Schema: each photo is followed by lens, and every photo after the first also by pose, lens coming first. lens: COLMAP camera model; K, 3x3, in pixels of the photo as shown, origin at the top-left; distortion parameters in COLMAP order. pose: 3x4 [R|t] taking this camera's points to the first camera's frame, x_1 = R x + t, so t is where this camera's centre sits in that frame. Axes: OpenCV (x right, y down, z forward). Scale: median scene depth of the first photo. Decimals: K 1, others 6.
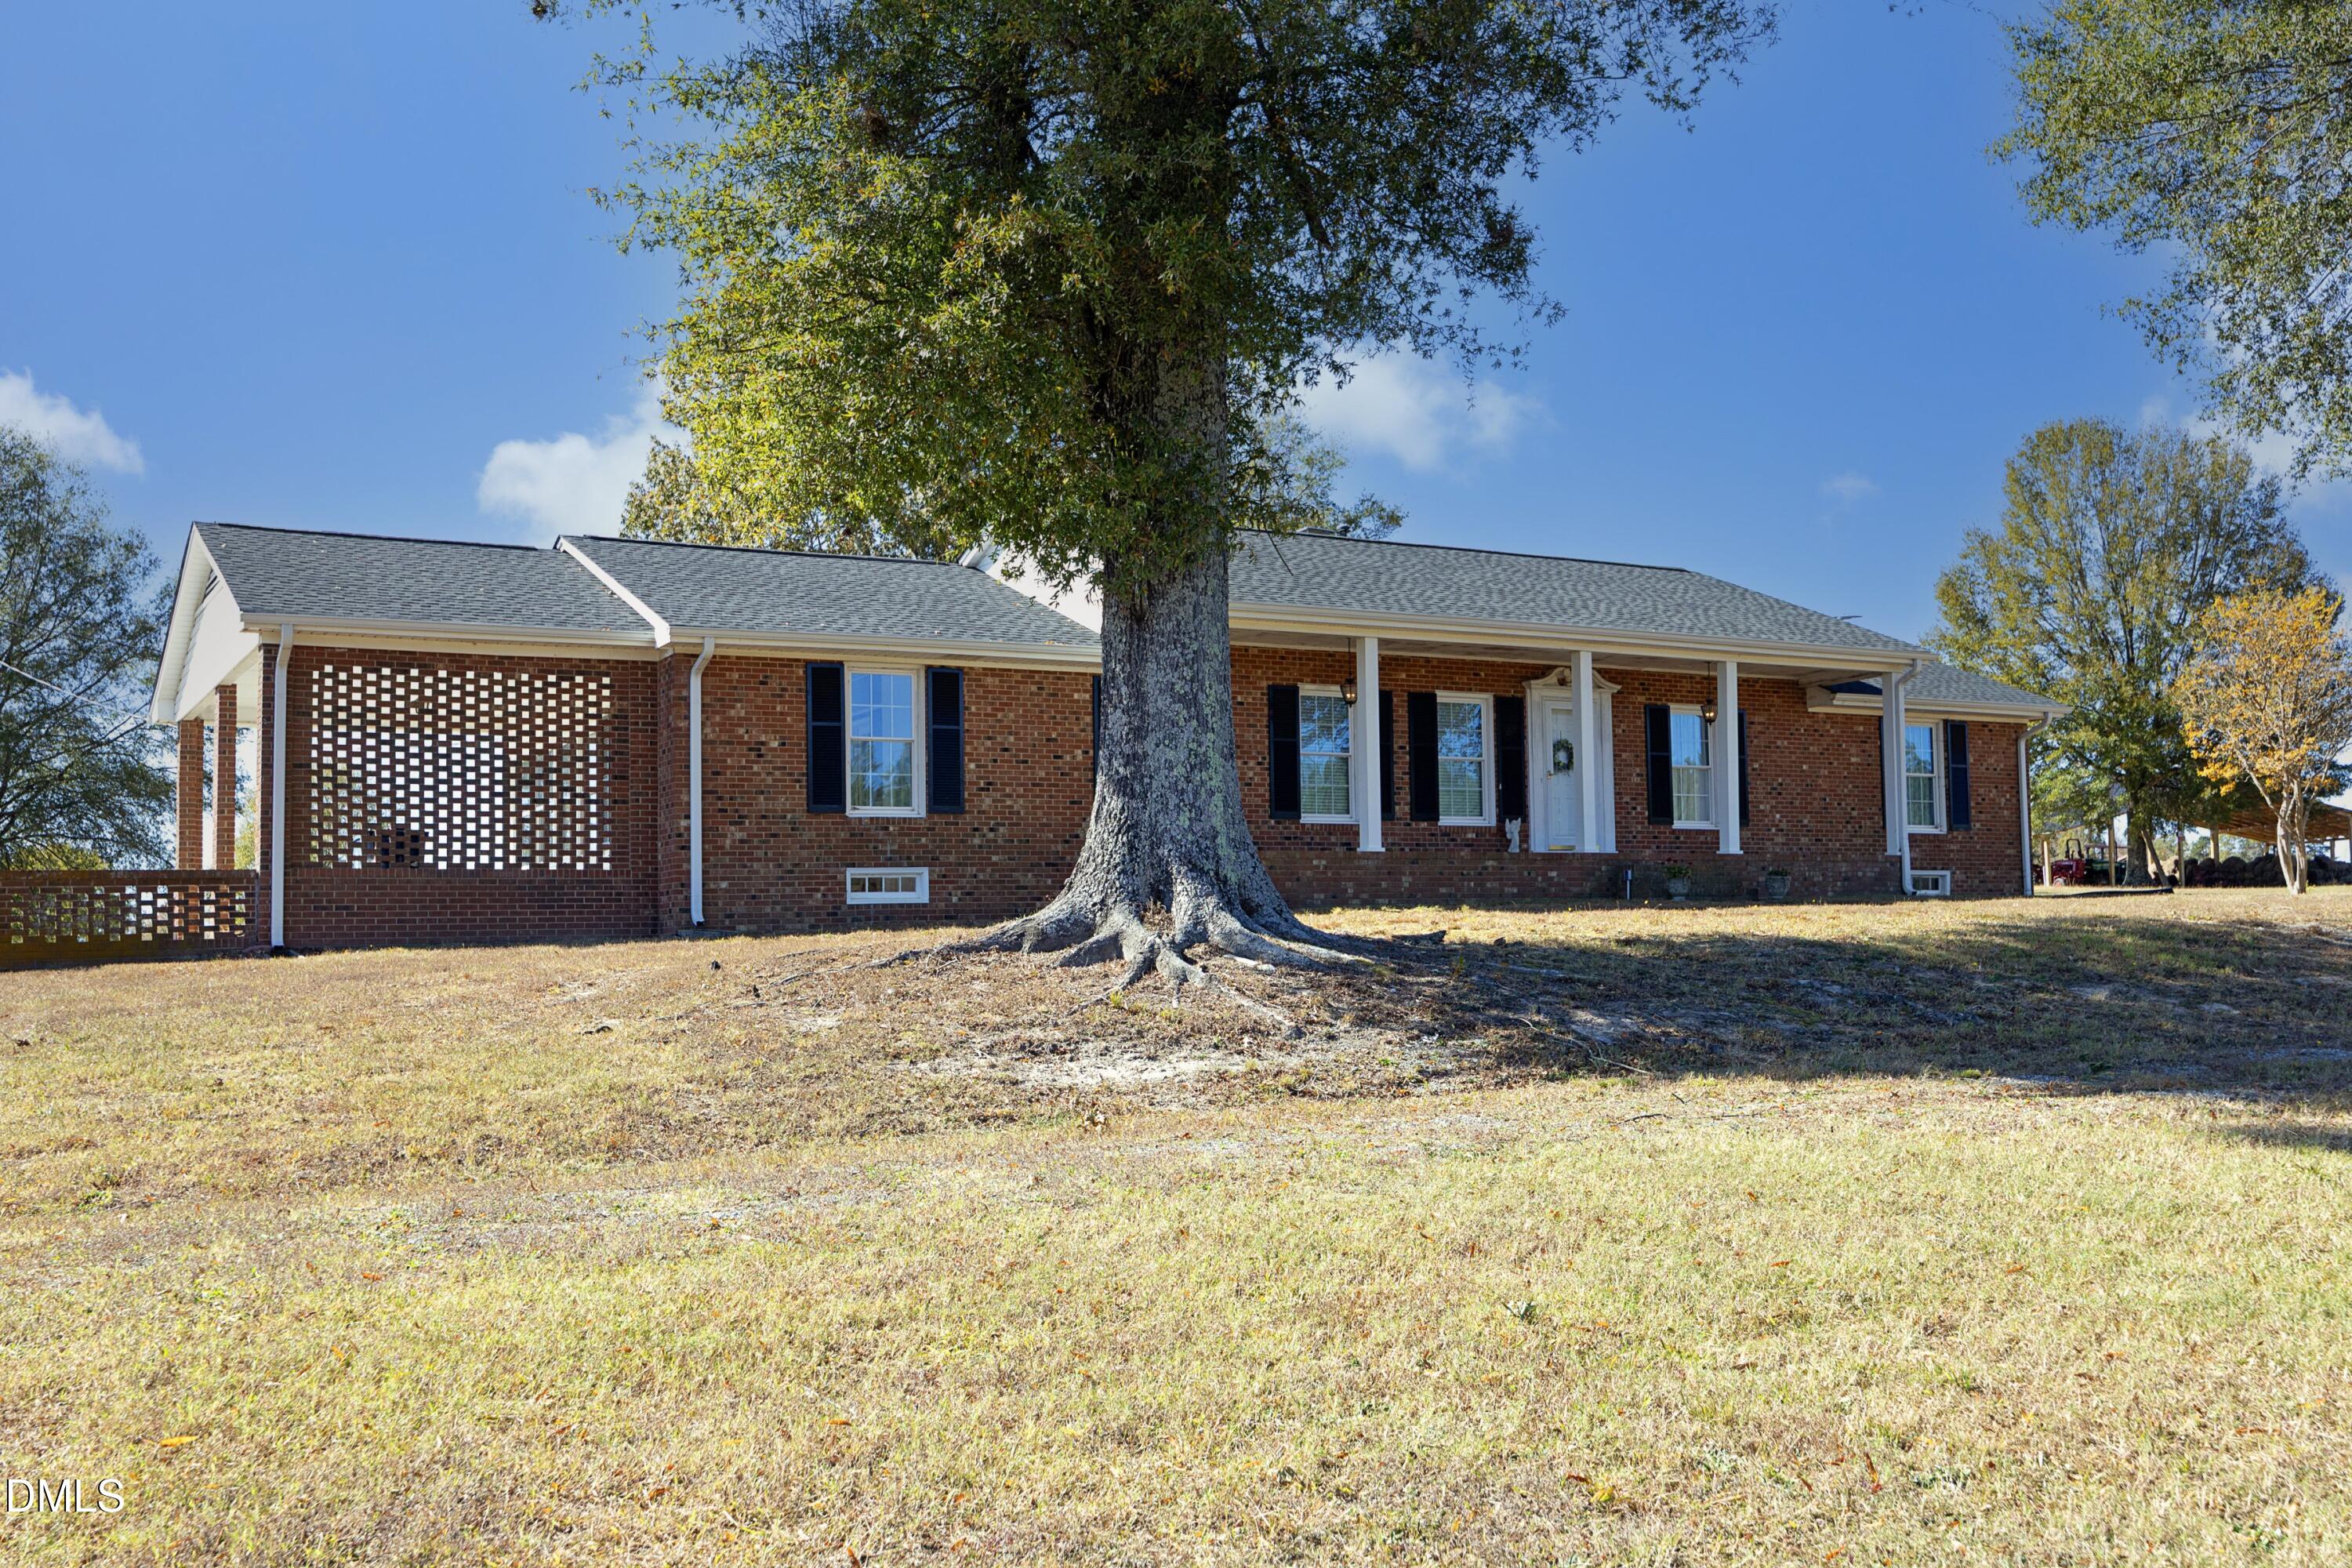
lens RADIAL K [[2300.7, 0, 1176.8], [0, 2300.7, 838.6], [0, 0, 1]] dist [0.002300, -0.014949]
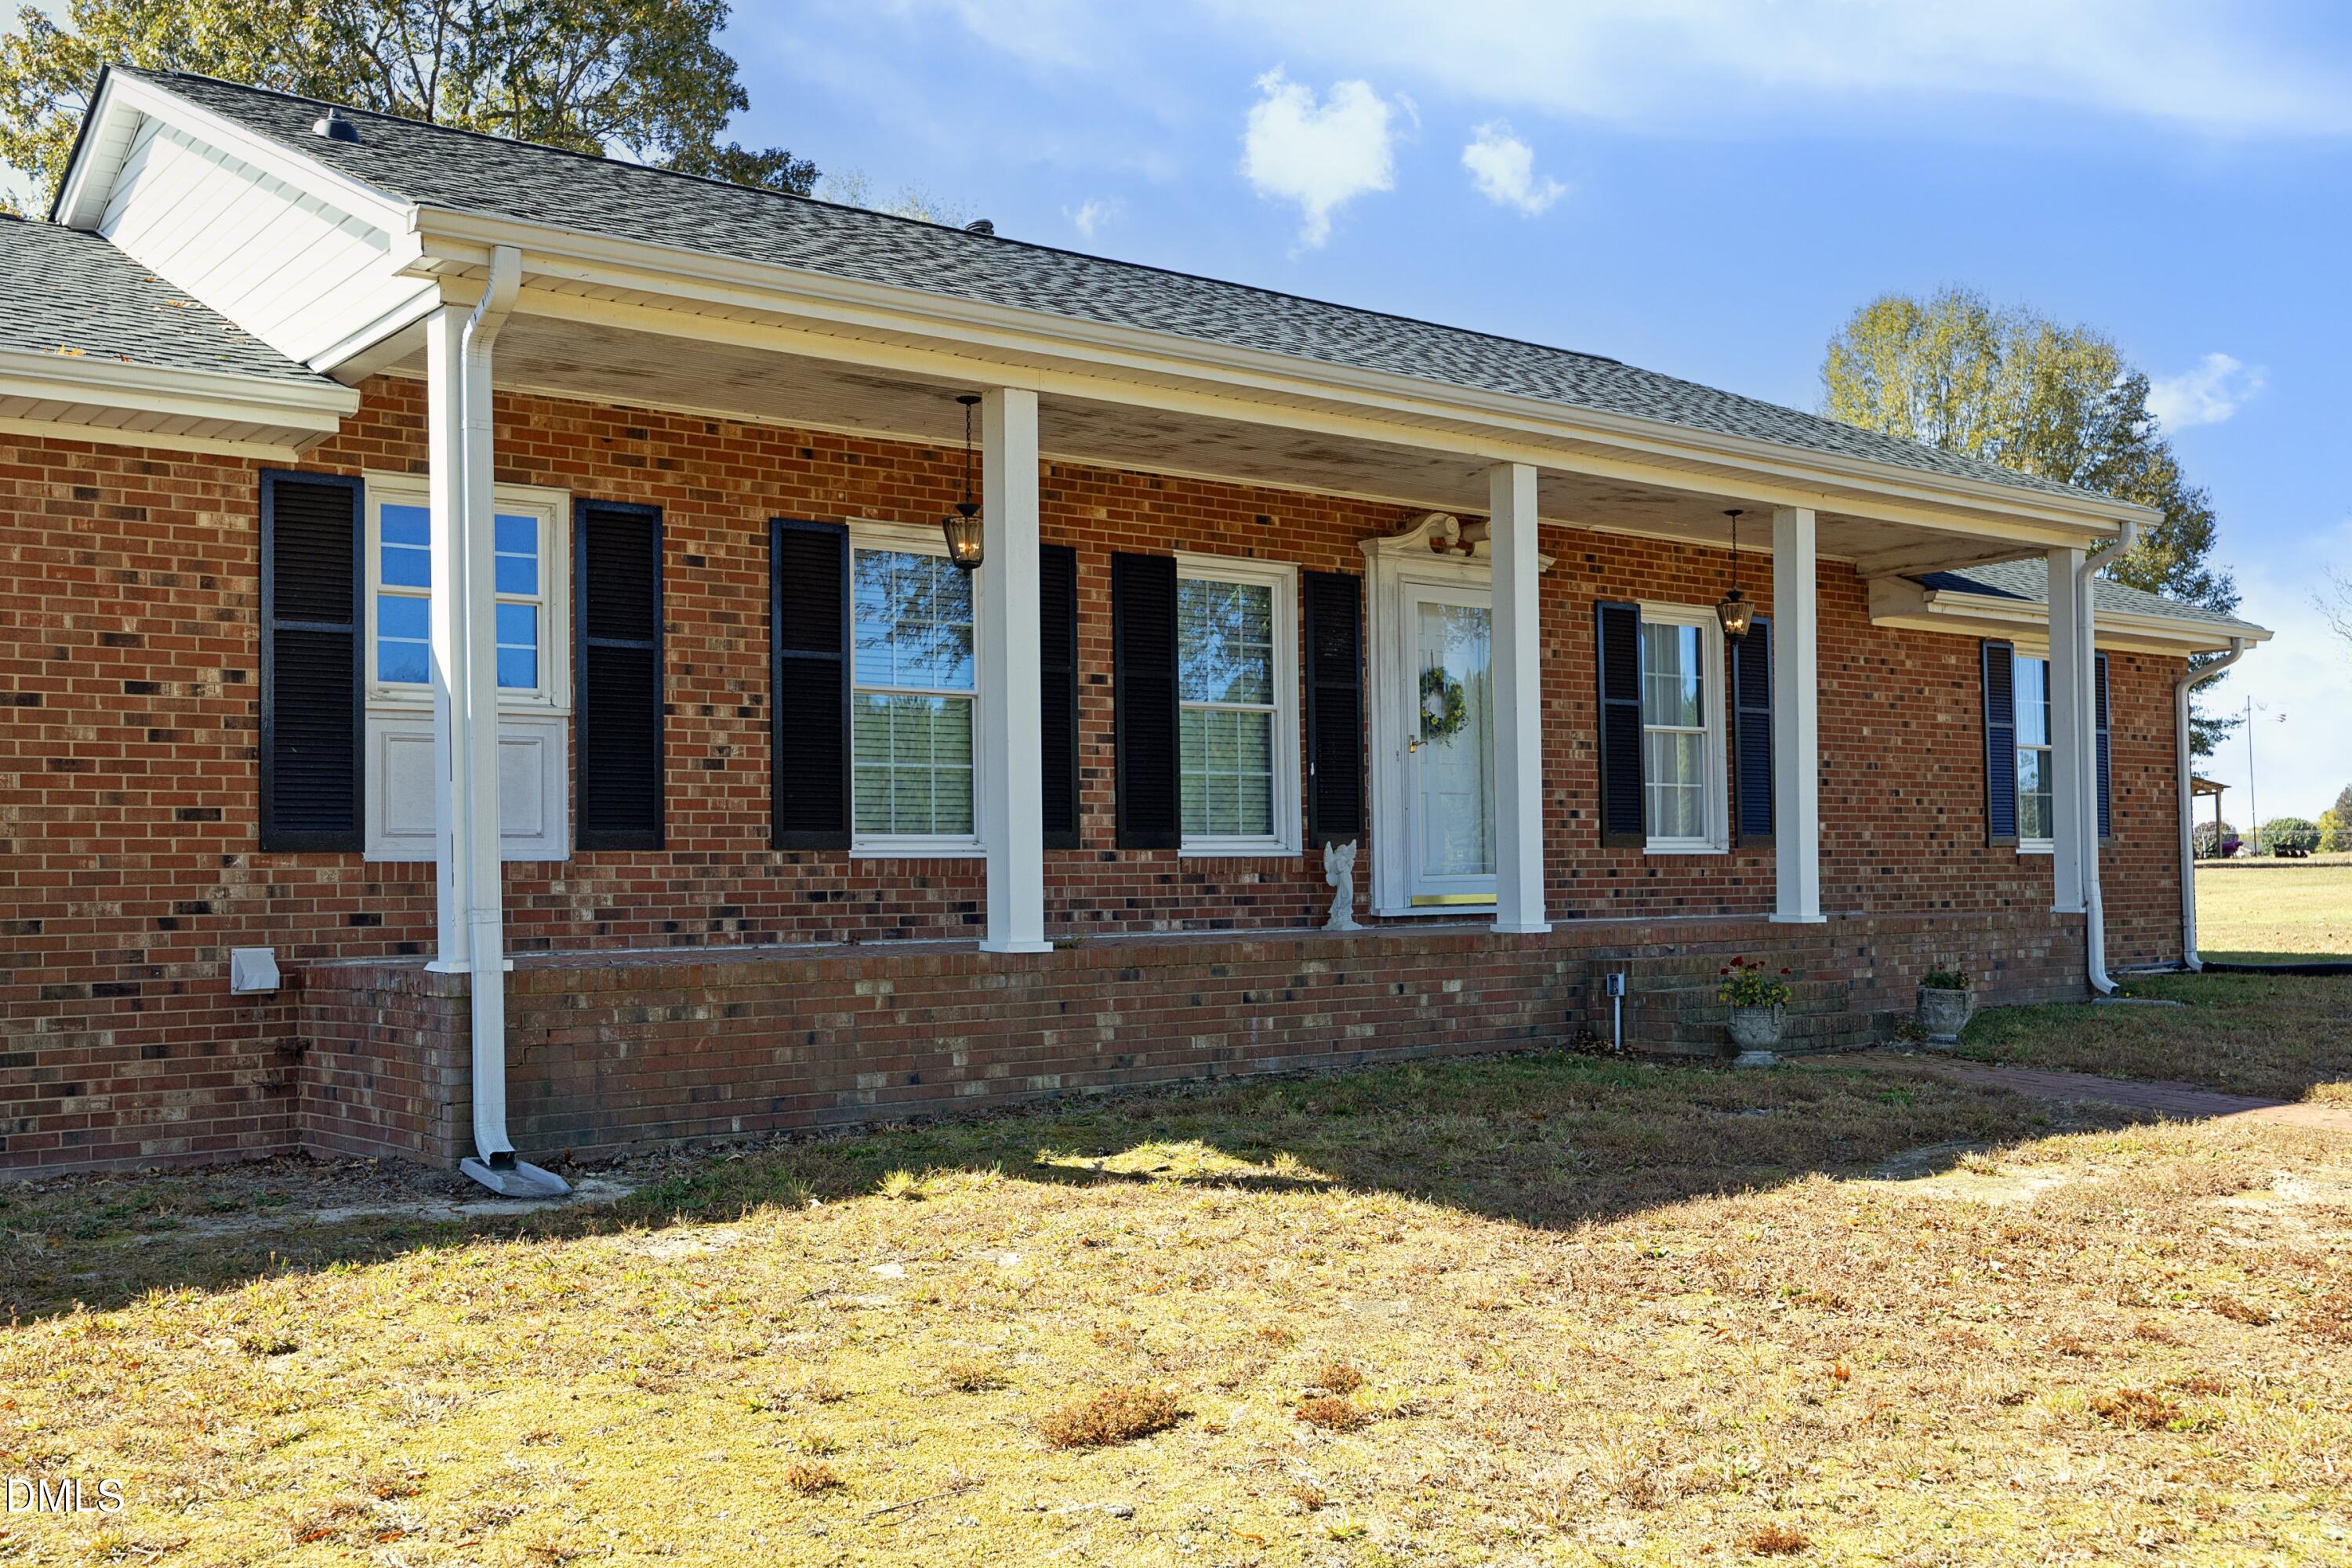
lens RADIAL K [[2210.8, 0, 1176.0], [0, 2210.8, 784.0], [0, 0, 1]] dist [0.002363, -0.007995]
pose [[0.991044, 0.009589, 0.133192, 0.056278], [-0.010001, 0.999947, 0.002419, -0.020608], [-0.133162, -0.003730, 0.991087, 0.575031]]
